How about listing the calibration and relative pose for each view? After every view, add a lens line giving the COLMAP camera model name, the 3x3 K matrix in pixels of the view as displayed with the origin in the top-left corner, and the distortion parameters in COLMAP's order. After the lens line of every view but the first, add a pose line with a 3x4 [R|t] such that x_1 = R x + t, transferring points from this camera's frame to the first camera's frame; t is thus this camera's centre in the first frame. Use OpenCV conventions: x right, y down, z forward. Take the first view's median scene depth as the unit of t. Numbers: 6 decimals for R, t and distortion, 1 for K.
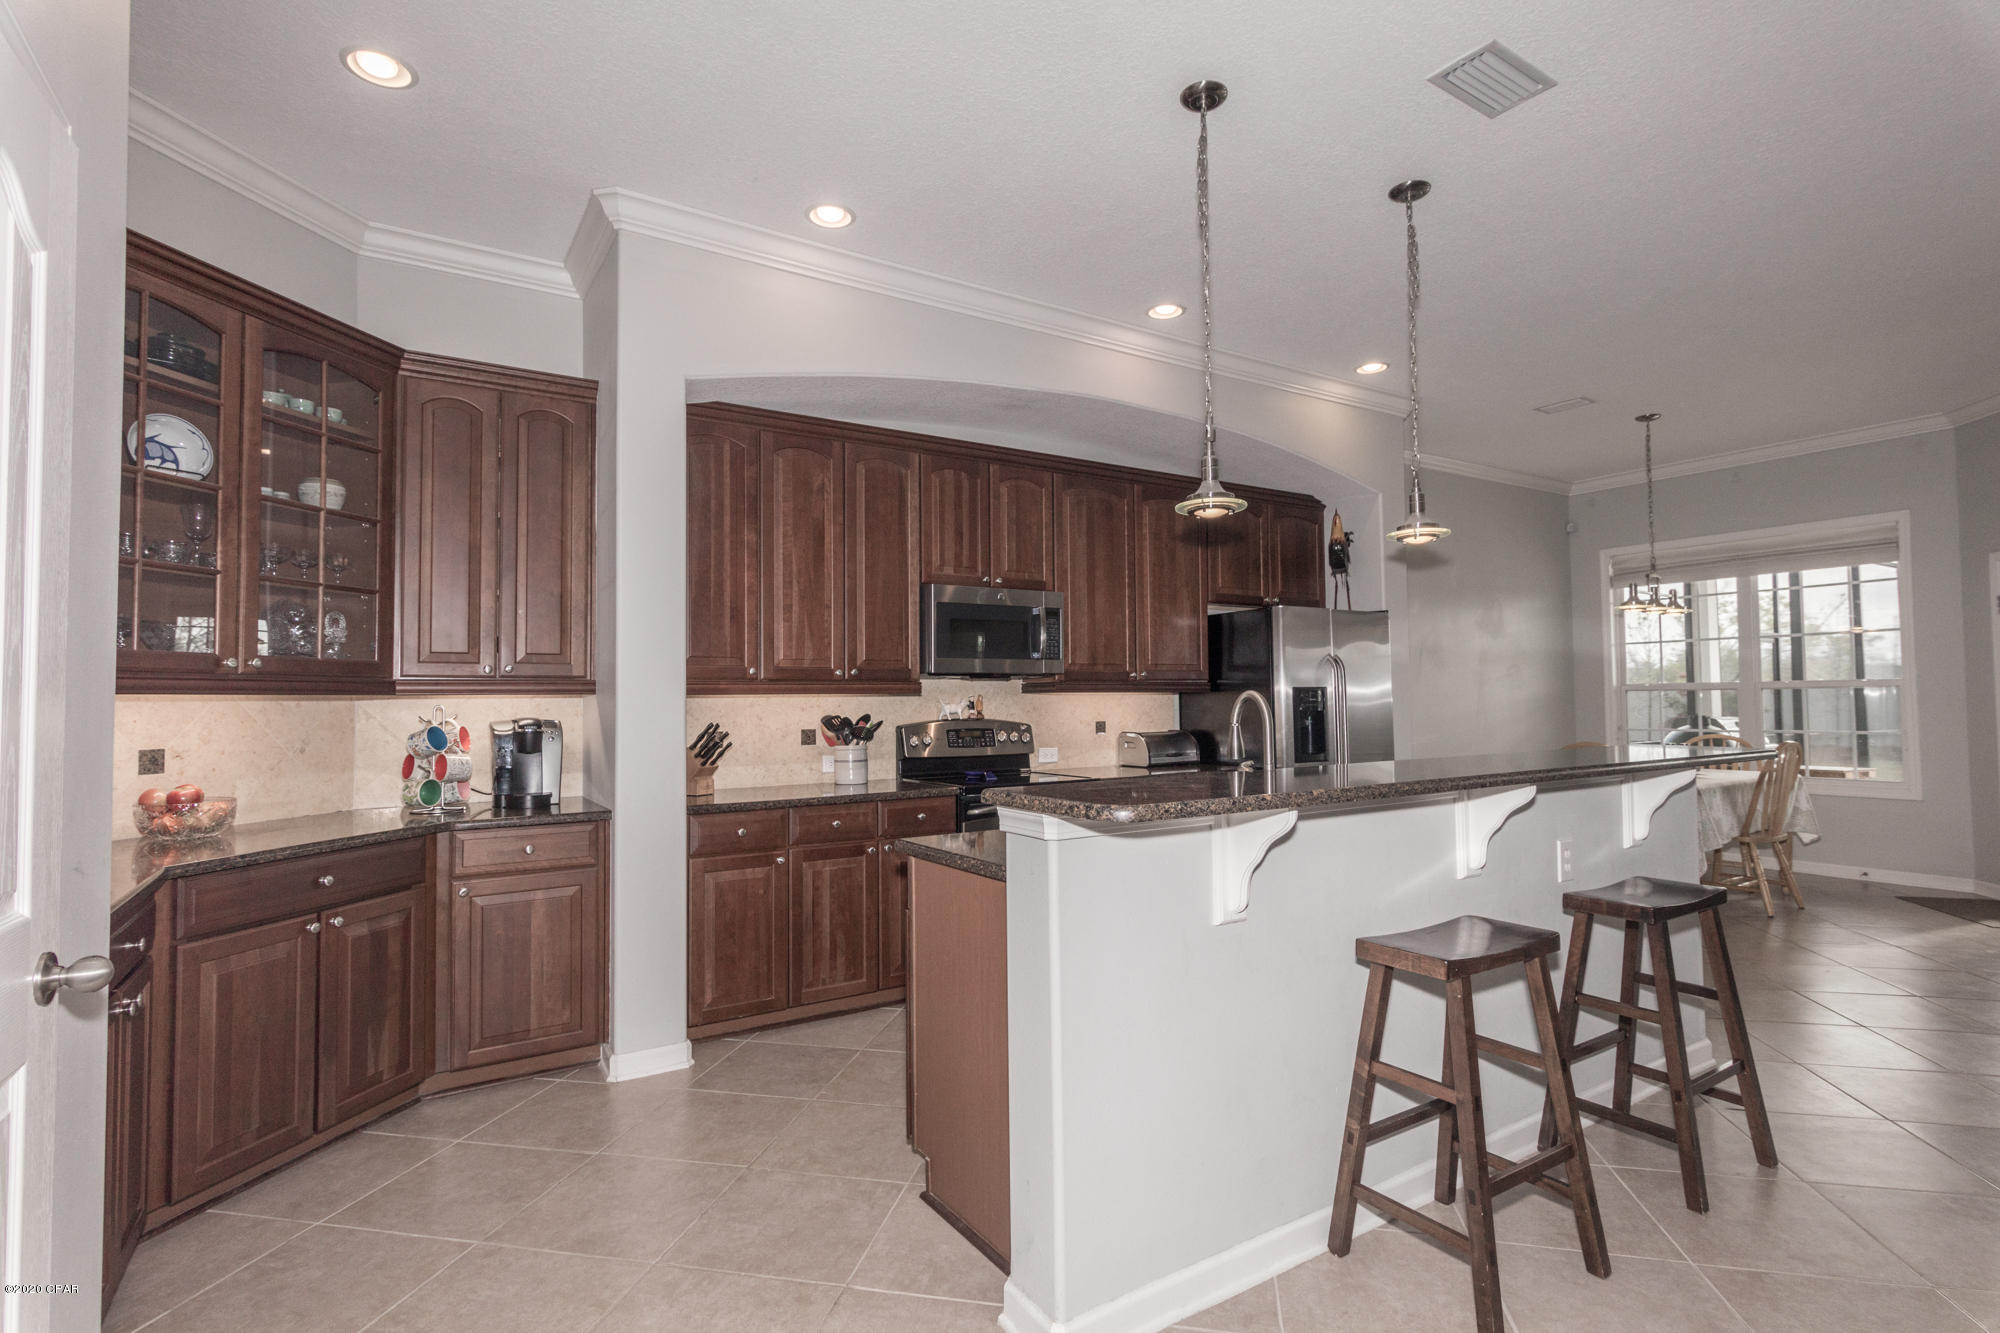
lens RADIAL K [[960.6, 0, 994.8], [0, 960.6, 665.8], [0, 0, 1]] dist [0.002841, -0.000516]
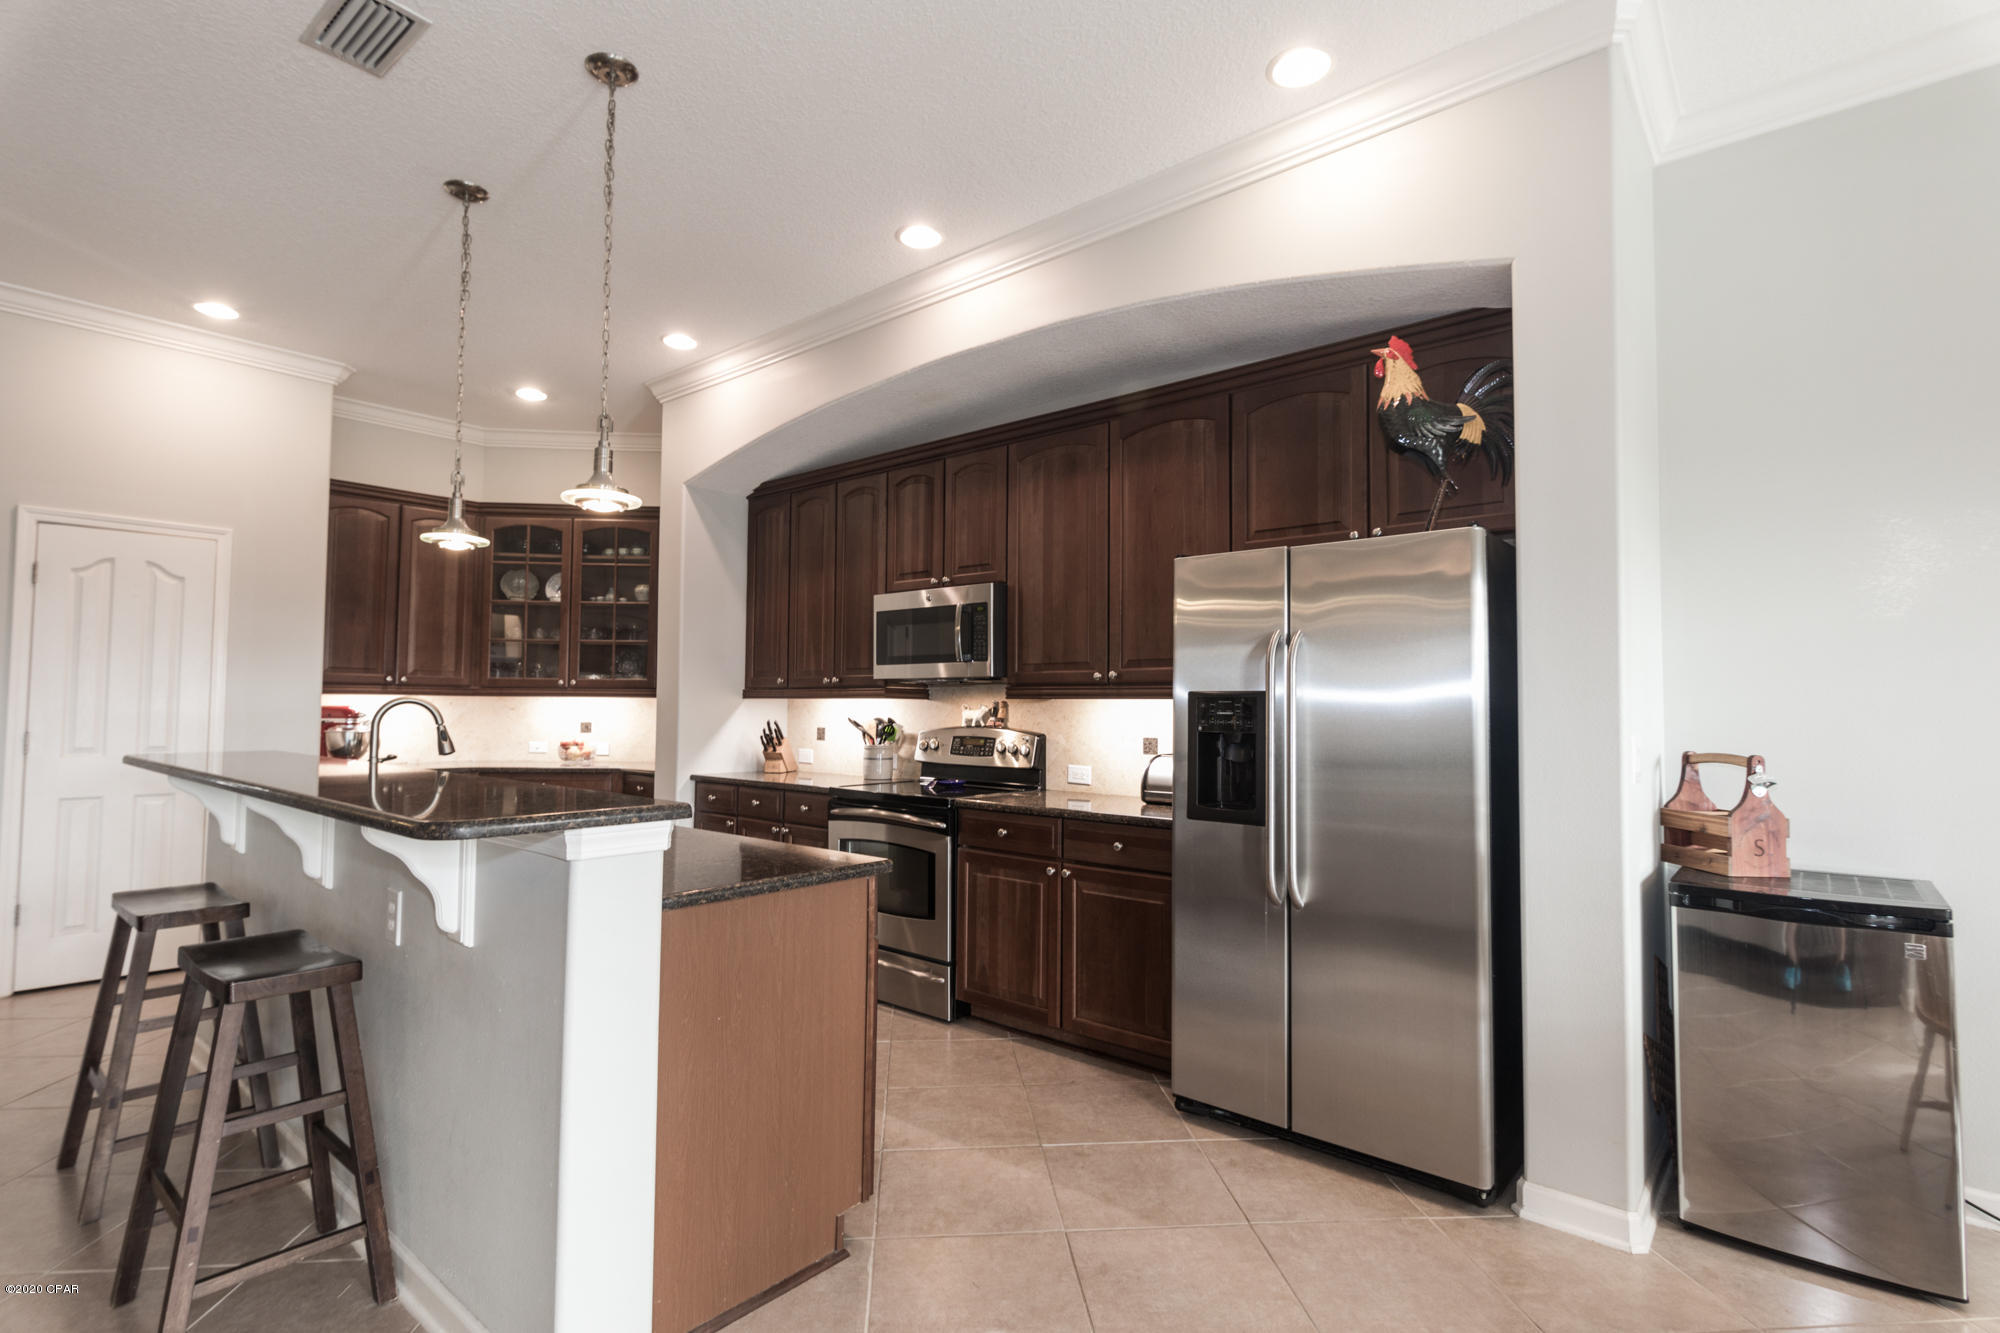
lens RADIAL K [[960.6, 0, 994.8], [0, 960.6, 665.8], [0, 0, 1]] dist [0.002841, -0.000516]
pose [[0.285875, -0.033862, -0.957668, 1.081378], [0.023115, 0.999328, -0.028435, 0.027610], [0.957988, -0.014008, 0.286466, 0.916899]]
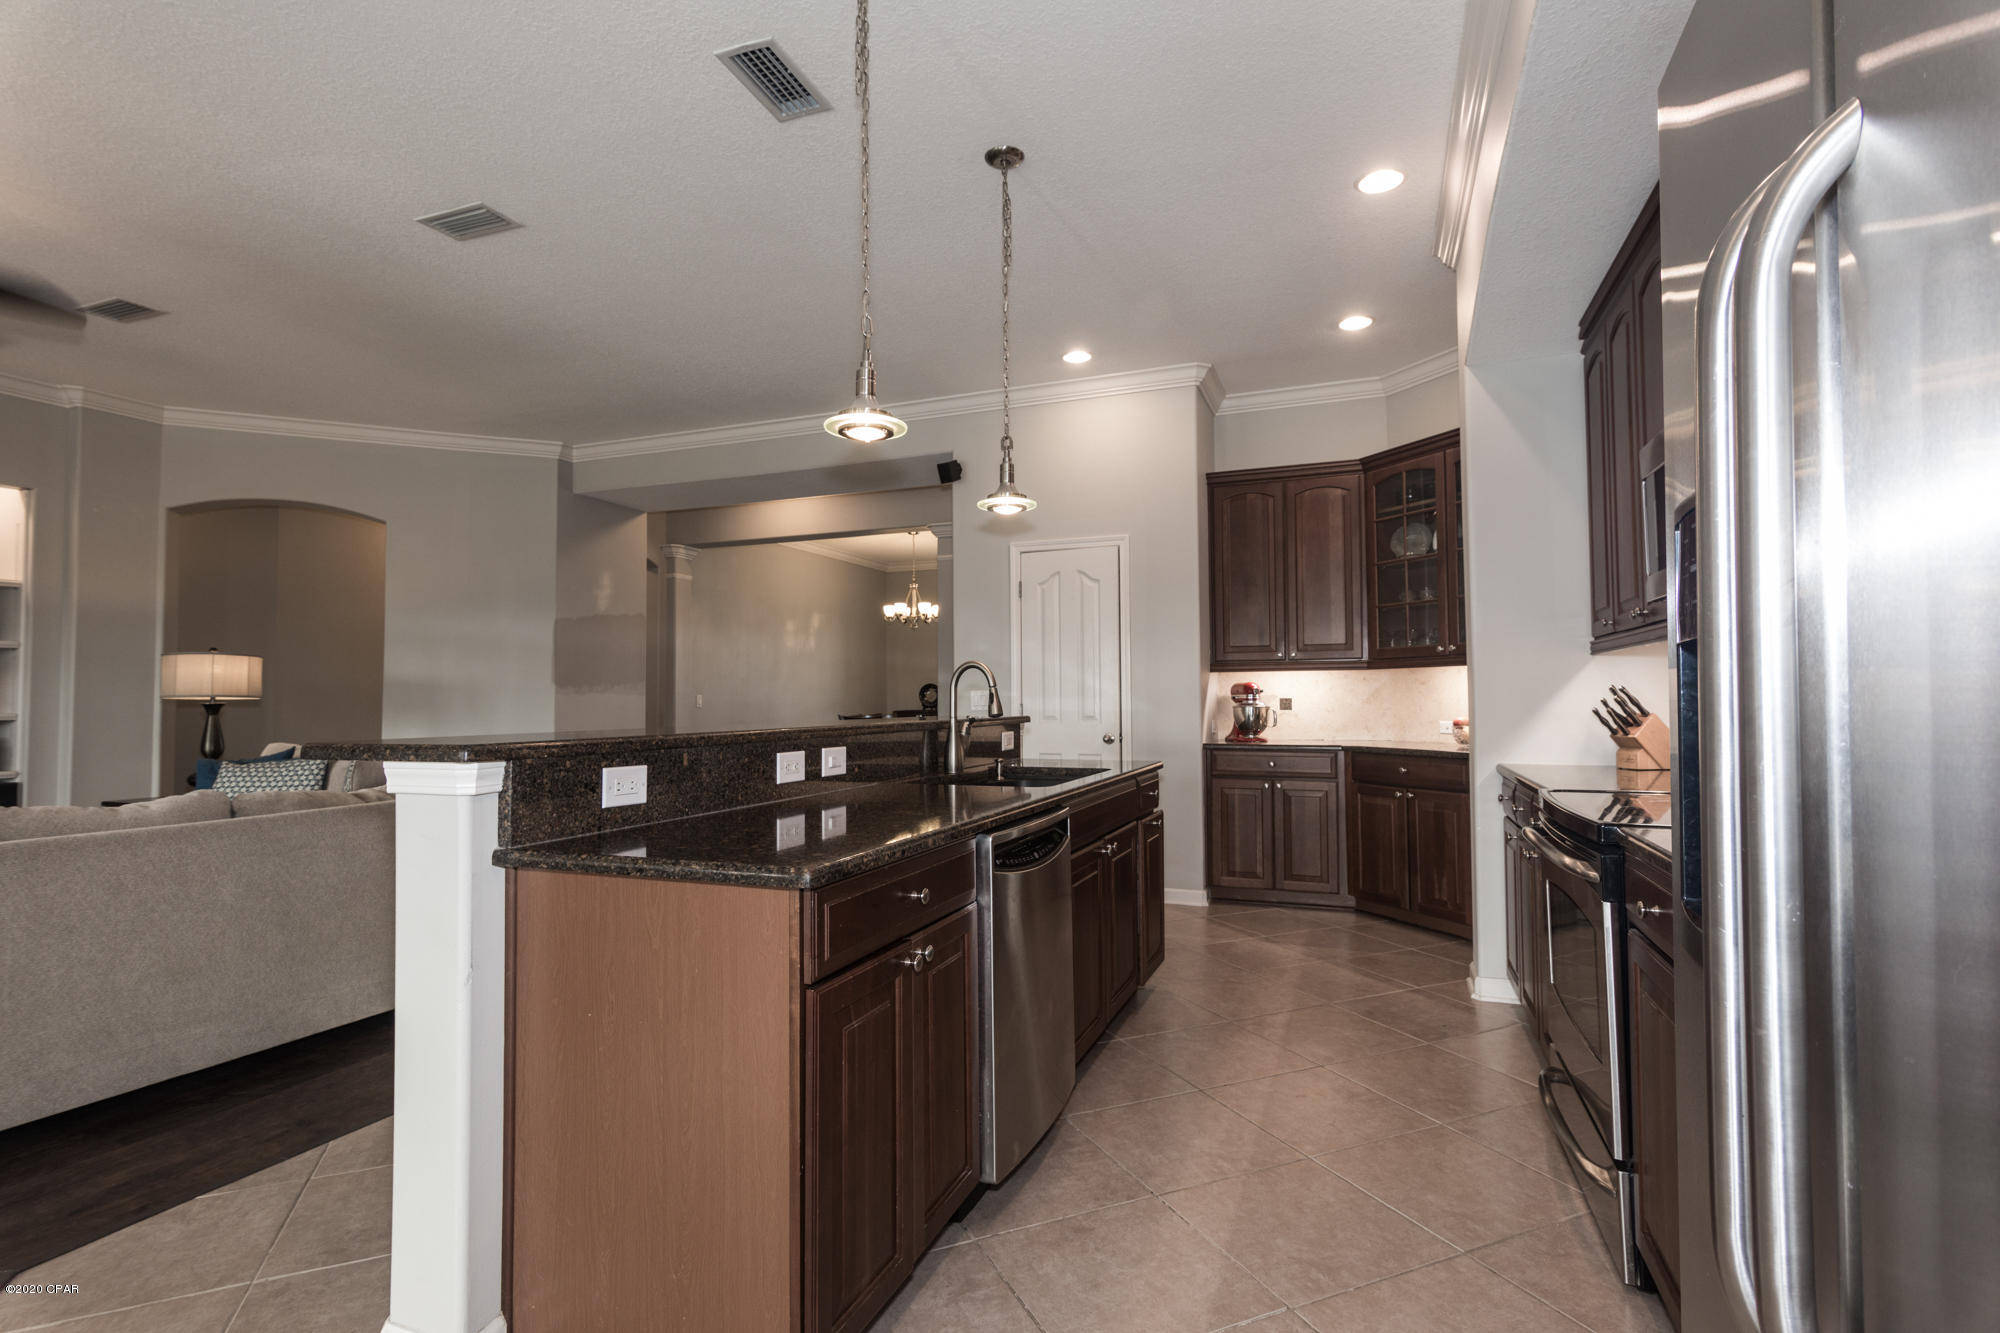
lens RADIAL K [[960.6, 0, 994.8], [0, 960.6, 665.8], [0, 0, 1]] dist [0.002841, -0.000516]
pose [[-0.813586, -0.009857, -0.581362, 0.650735], [0.030969, 0.997702, -0.060256, 0.074453], [0.580620, -0.067028, -0.811411, 1.372903]]
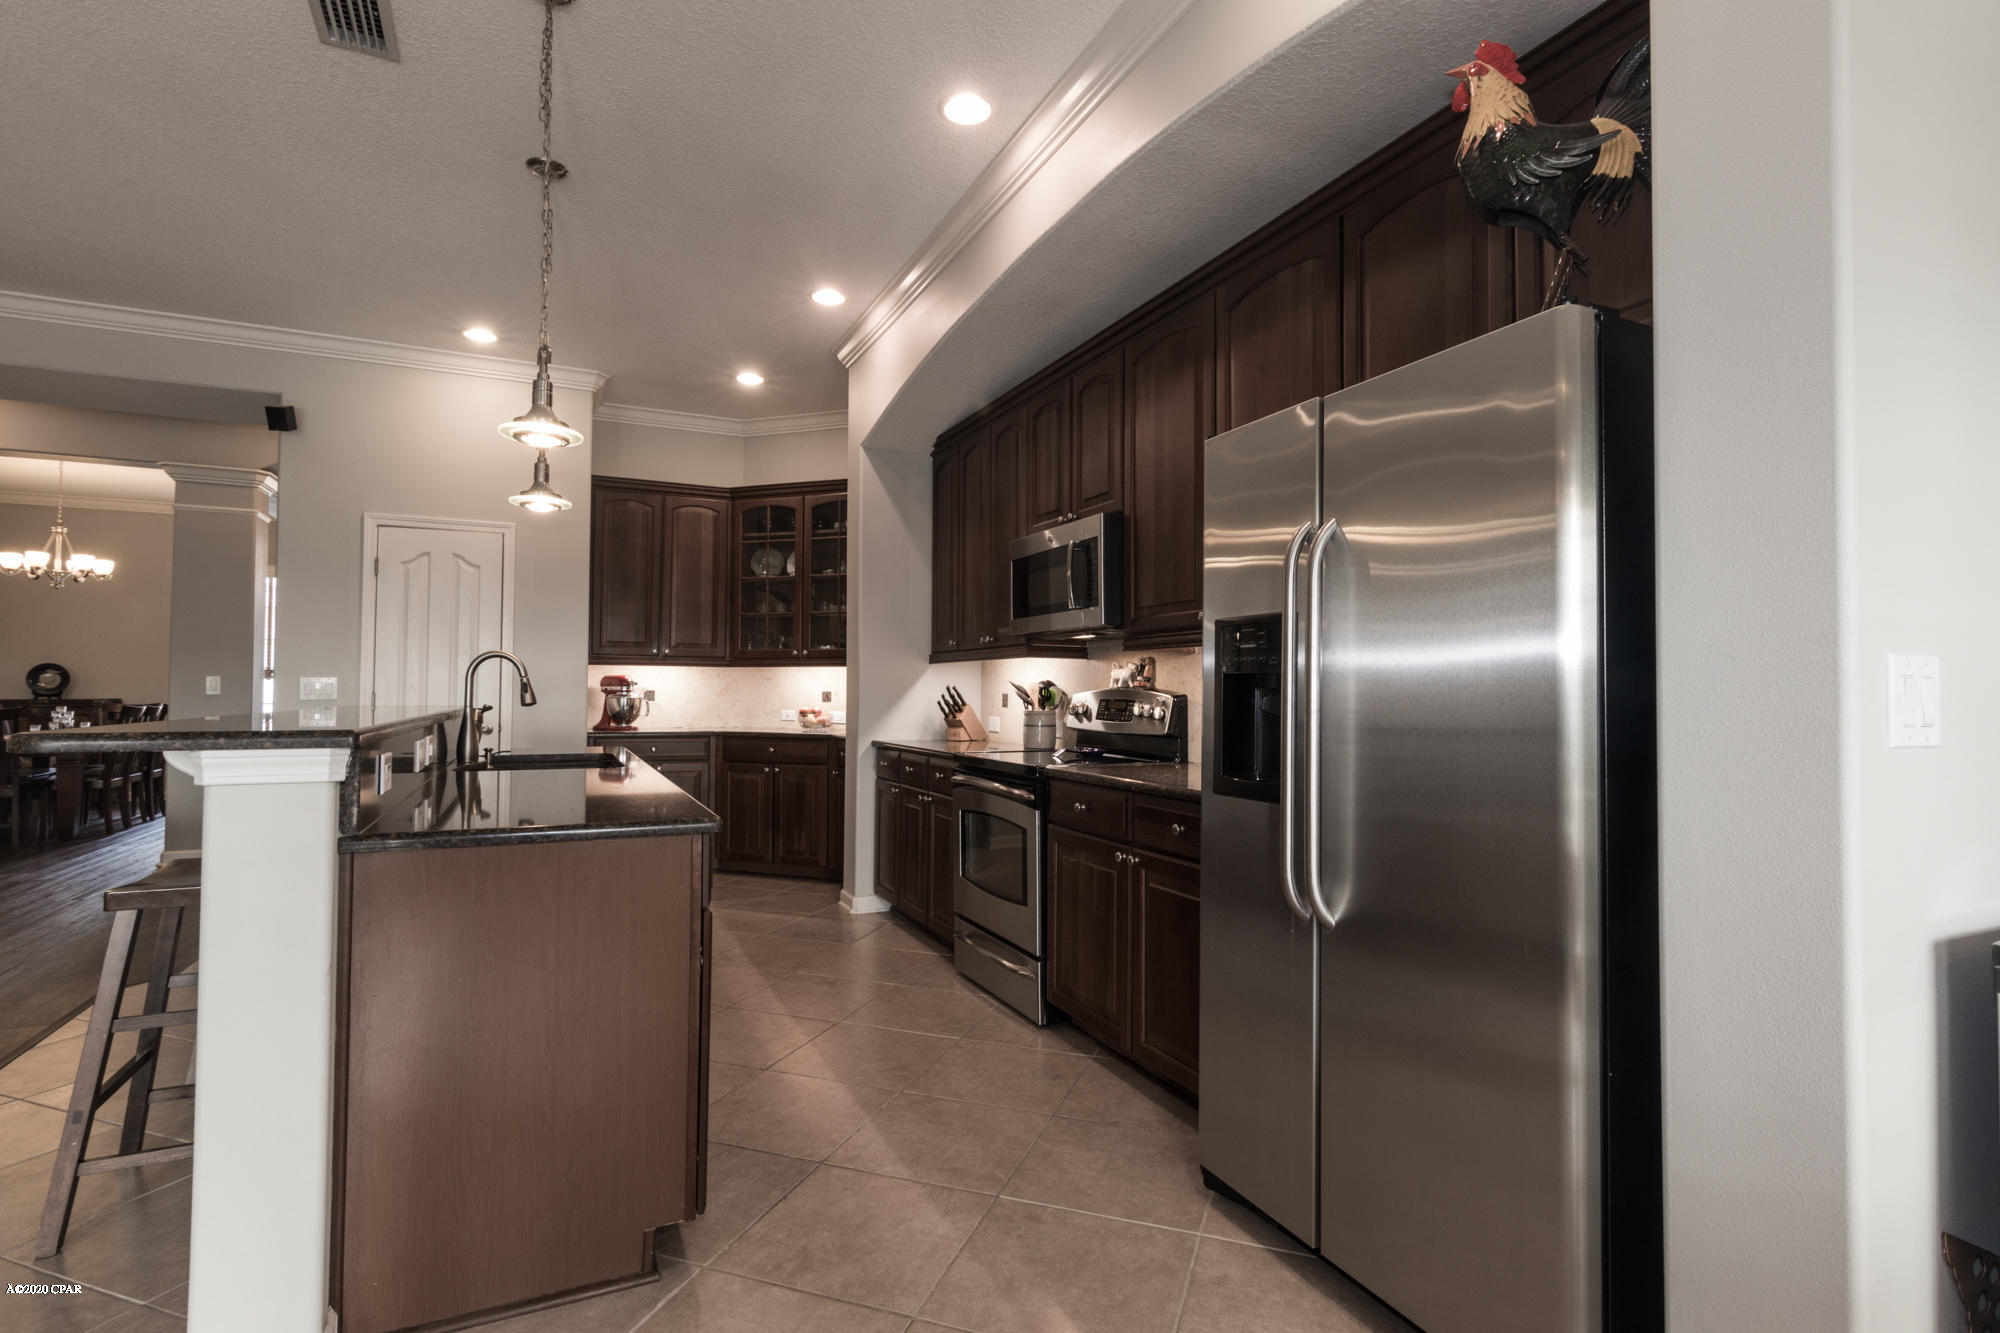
lens RADIAL K [[960.6, 0, 994.8], [0, 960.6, 665.8], [0, 0, 1]] dist [0.002841, -0.000516]
pose [[-0.136612, -0.023230, -0.990352, 0.961979], [0.028176, 0.999229, -0.027325, 0.068523], [0.990224, -0.031637, -0.135852, 1.232786]]
